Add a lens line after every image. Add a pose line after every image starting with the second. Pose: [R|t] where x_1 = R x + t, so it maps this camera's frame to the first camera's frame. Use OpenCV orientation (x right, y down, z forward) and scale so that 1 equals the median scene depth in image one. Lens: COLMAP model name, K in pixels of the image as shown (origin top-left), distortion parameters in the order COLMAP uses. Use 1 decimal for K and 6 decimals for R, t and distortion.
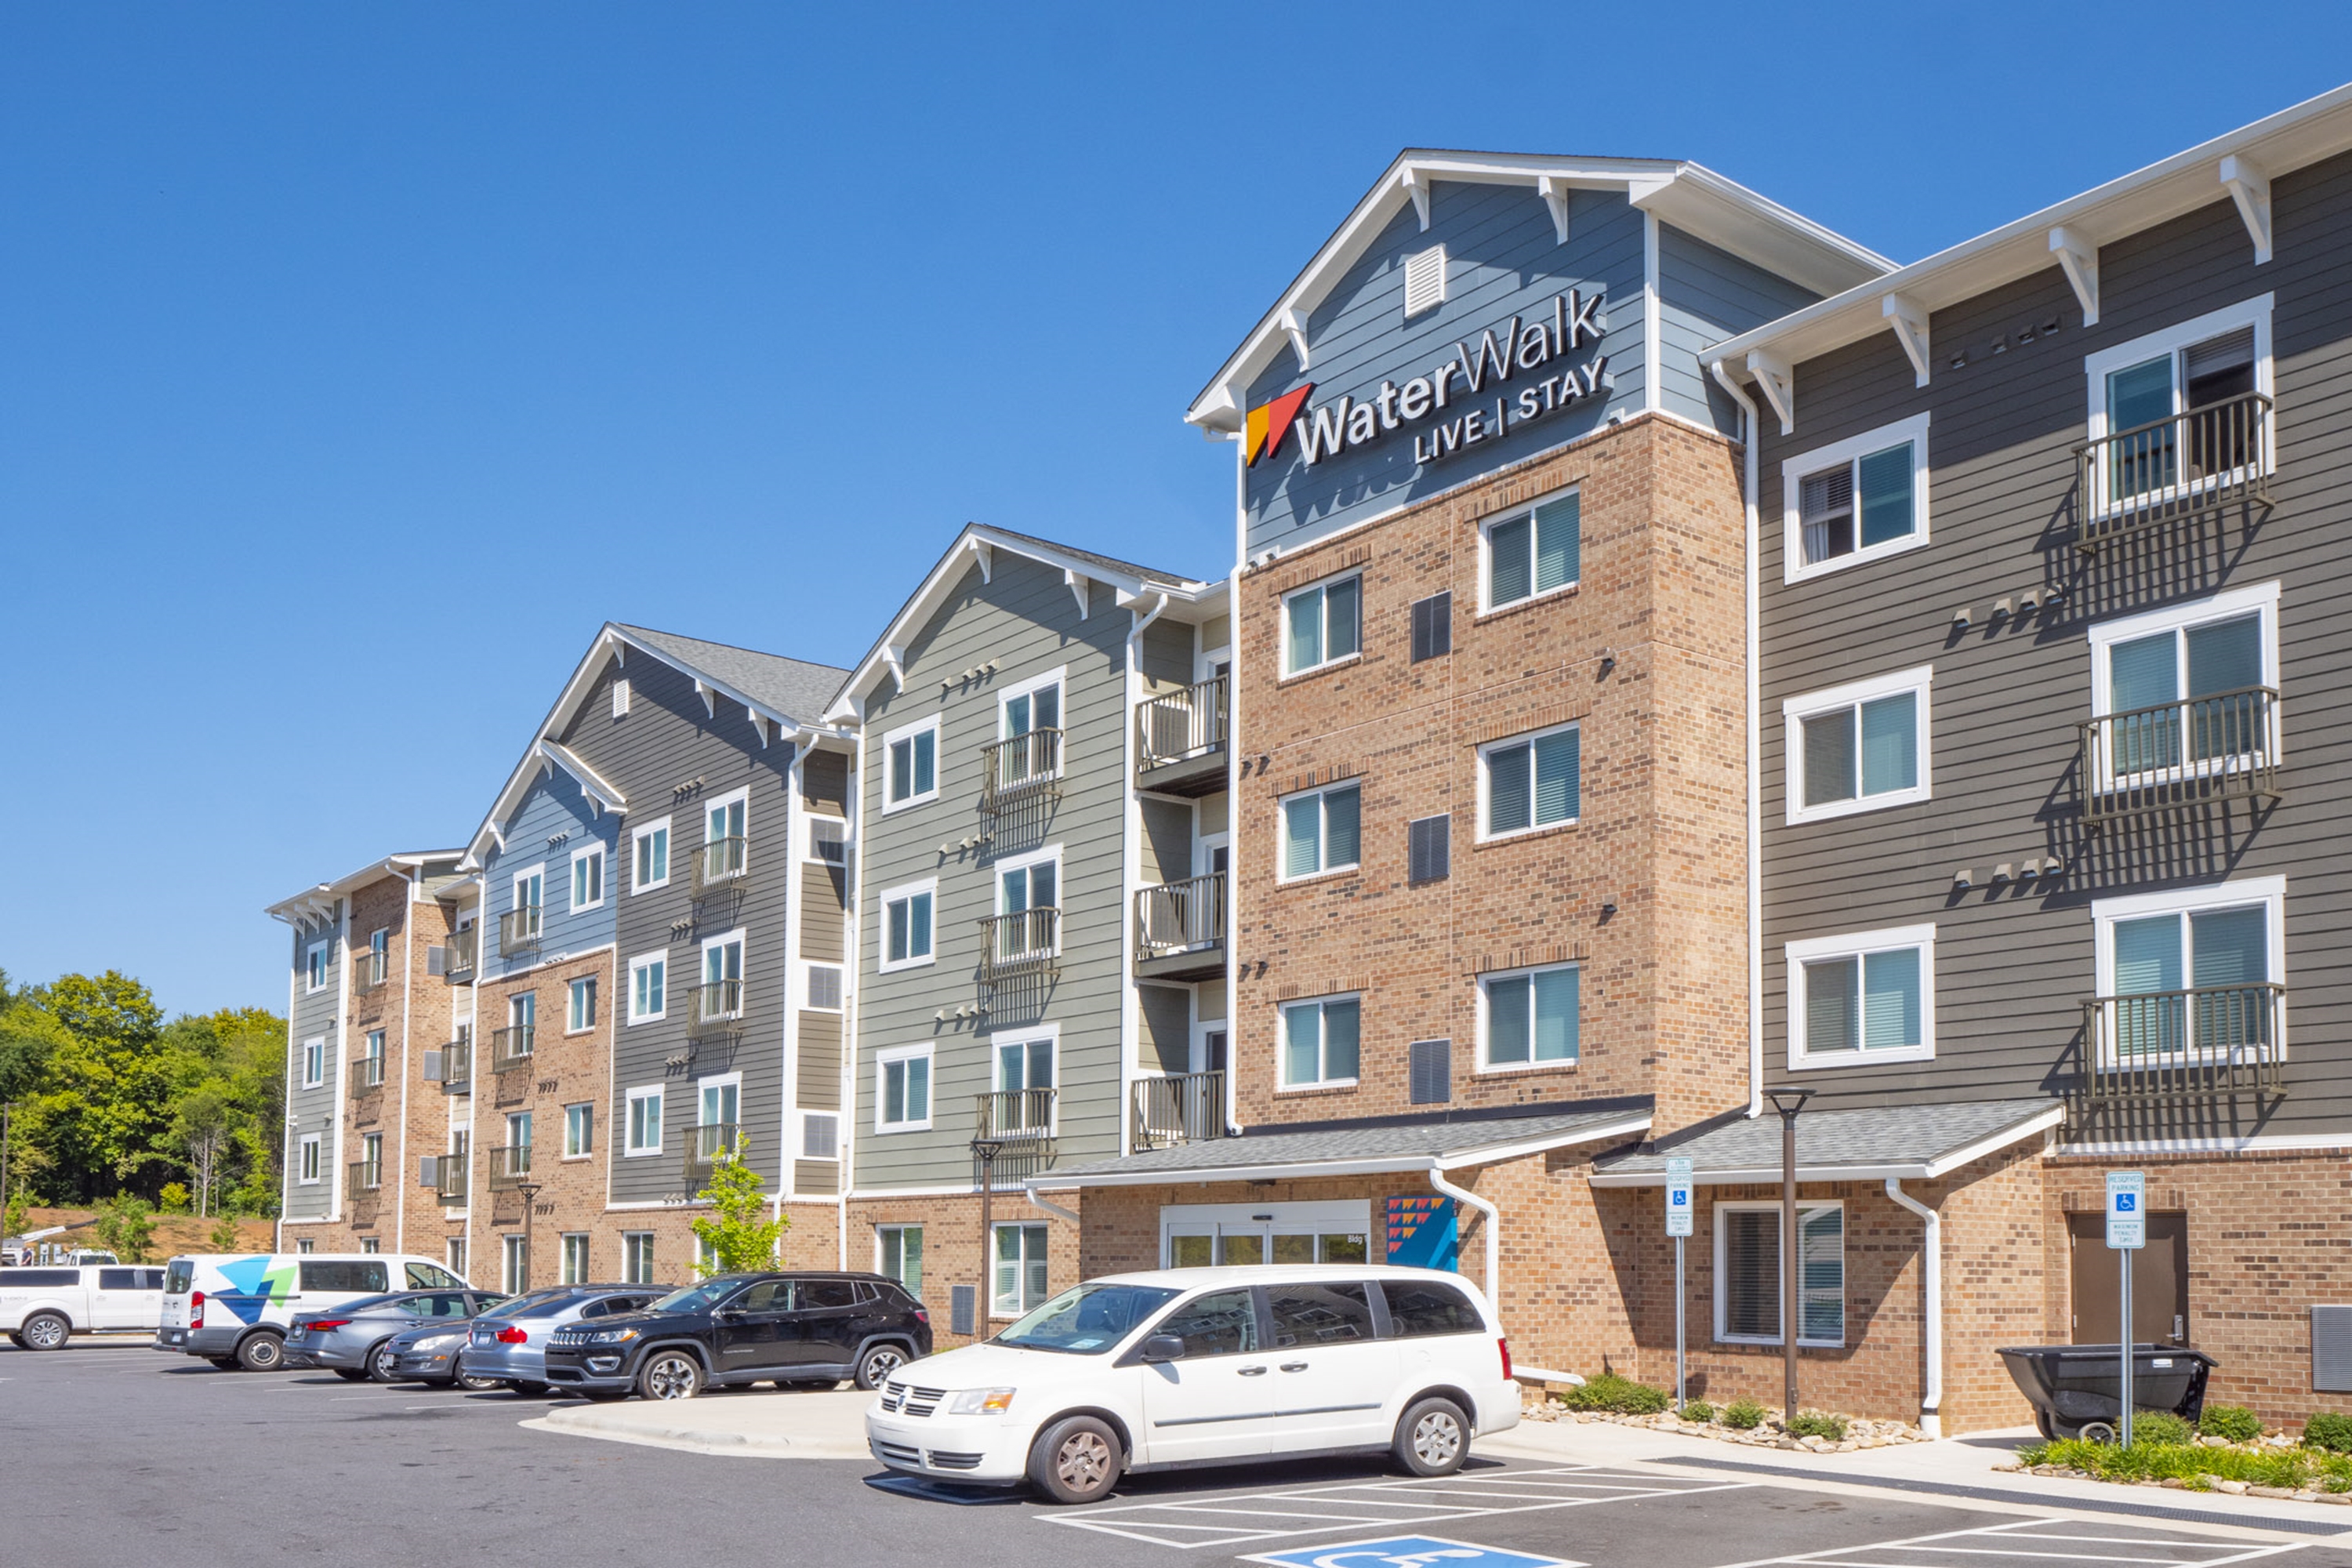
lens RADIAL K [[2052.4, 0, 1176.0], [0, 2052.4, 784.0], [0, 0, 1]] dist [0.007139, -0.015138]
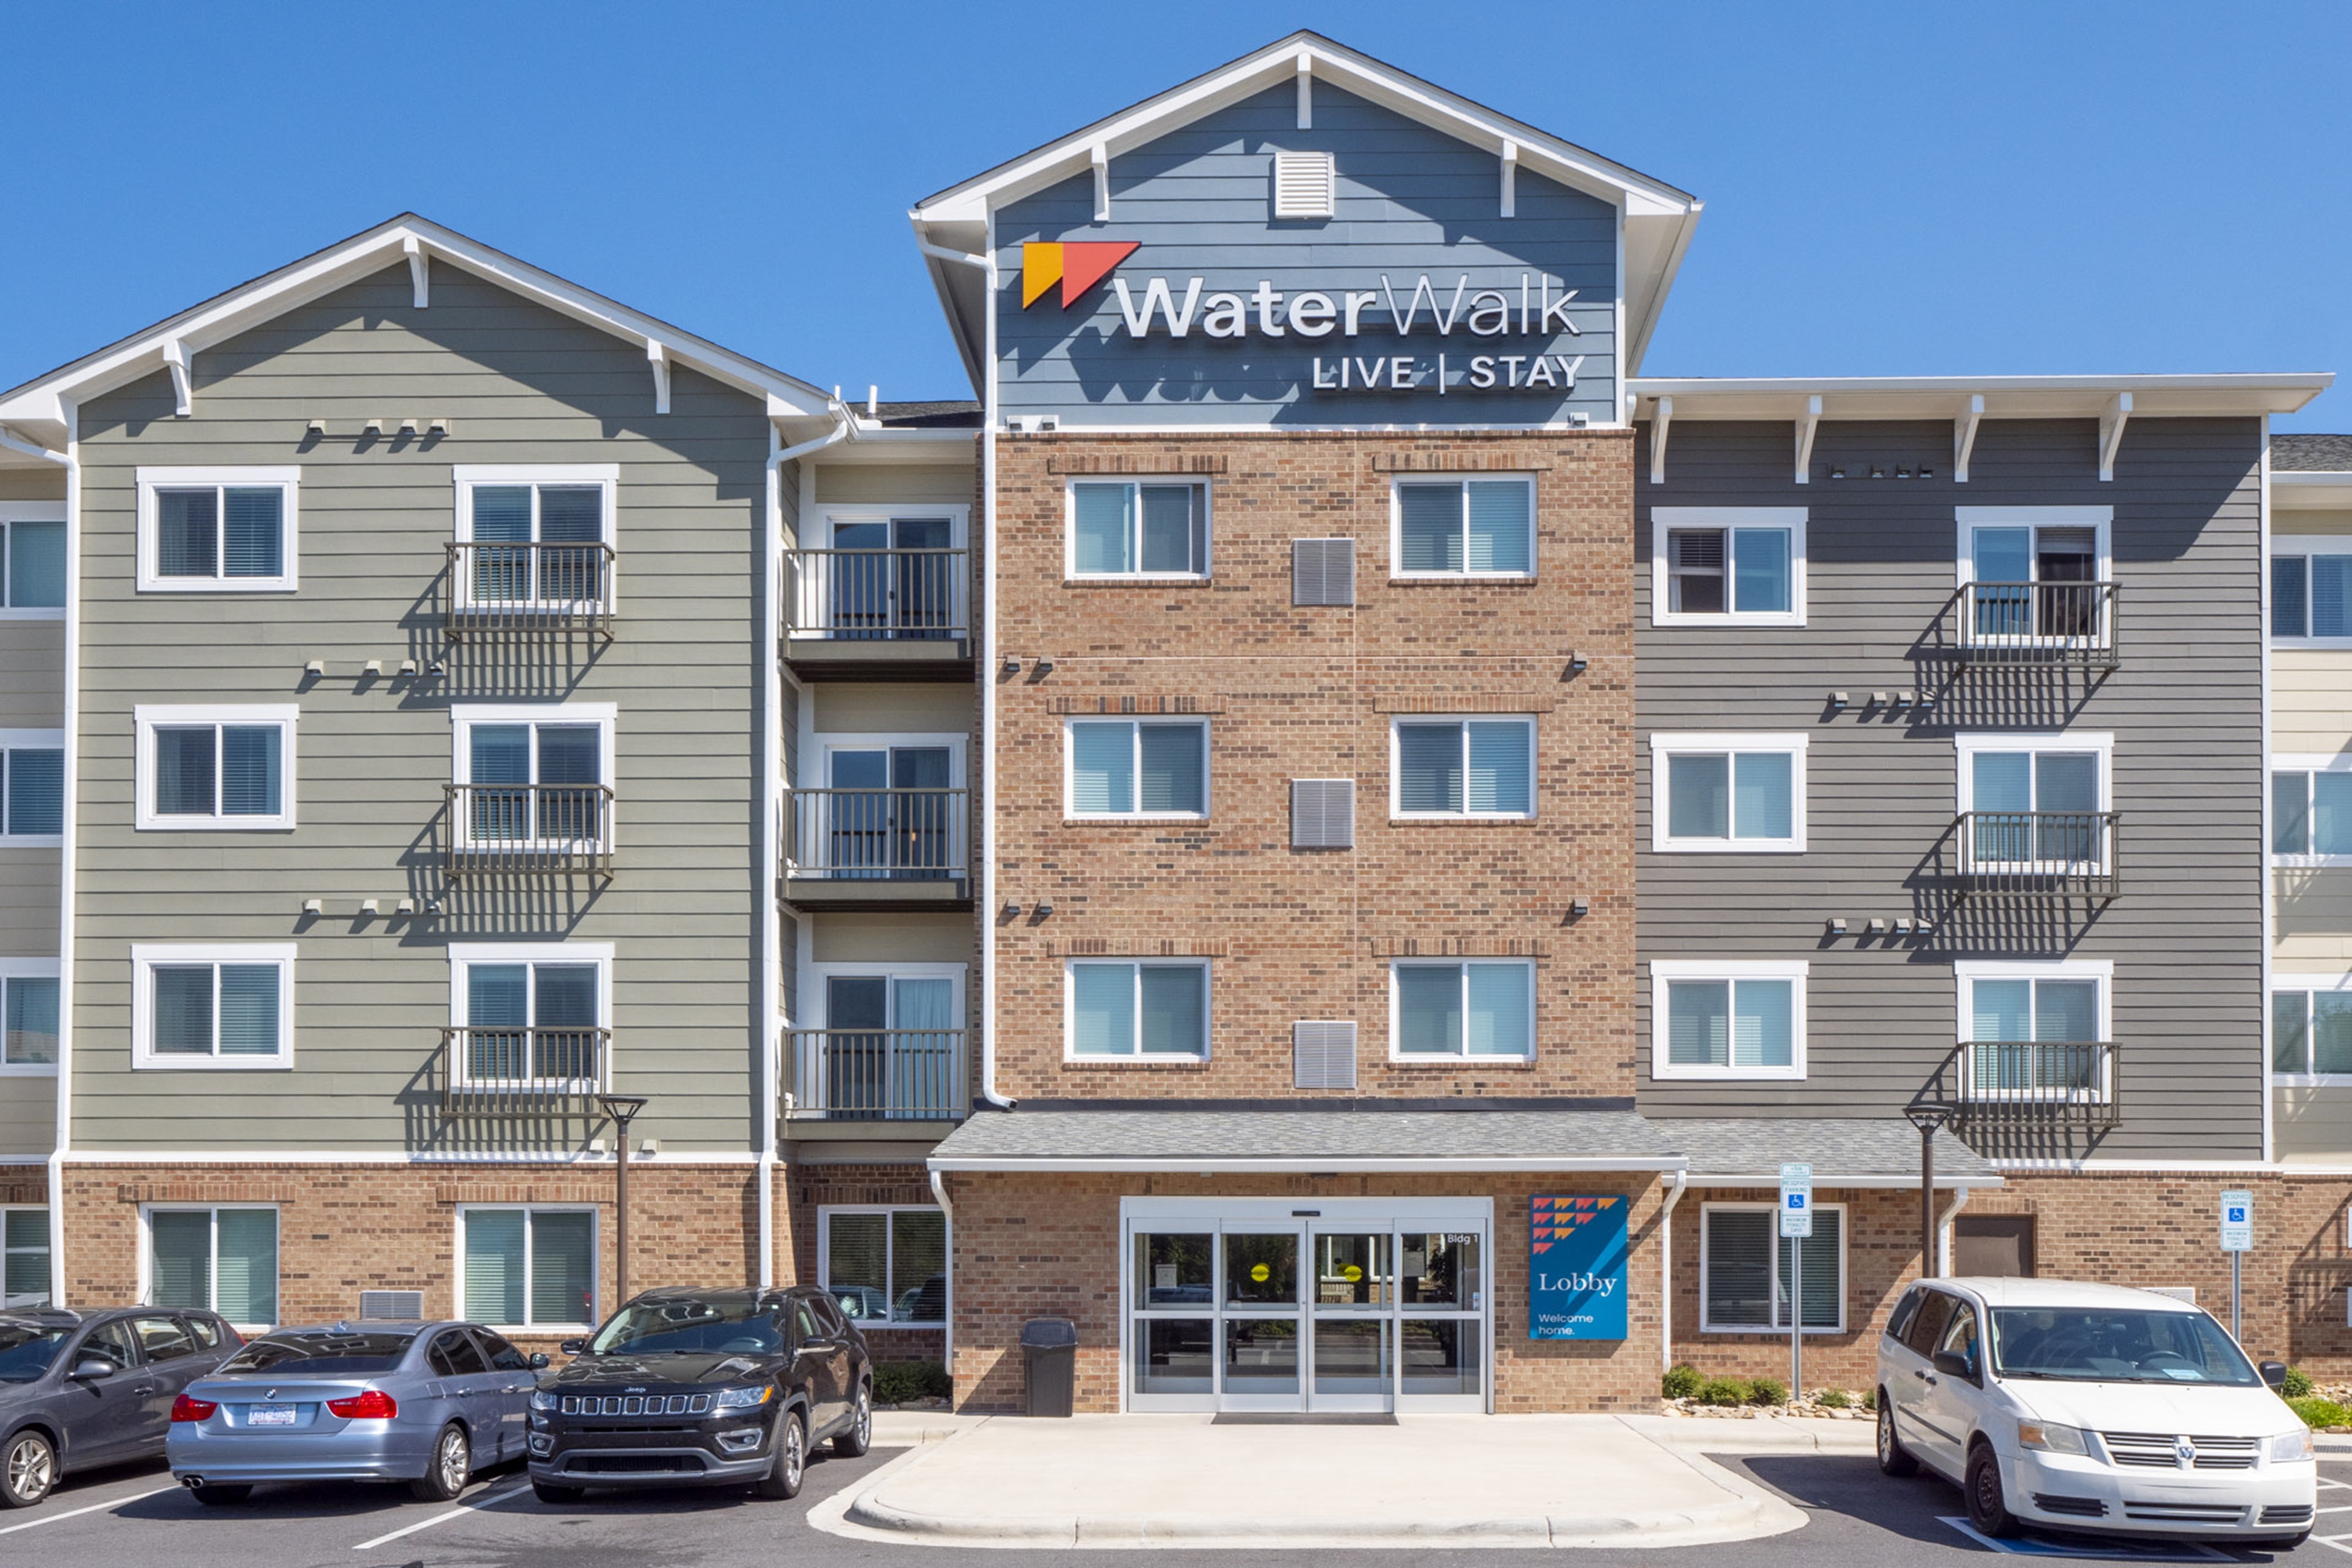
lens RADIAL K [[2043.4, 0, 1175.9], [0, 2043.4, 915.5], [0, 0, 1]] dist [-0.004823, 0.011673]
pose [[0.639863, 0.111454, 0.760364, -0.647759], [-0.173306, 0.984867, 0.001480, 0.092013], [-0.748692, -0.132723, 0.649496, 0.479661]]
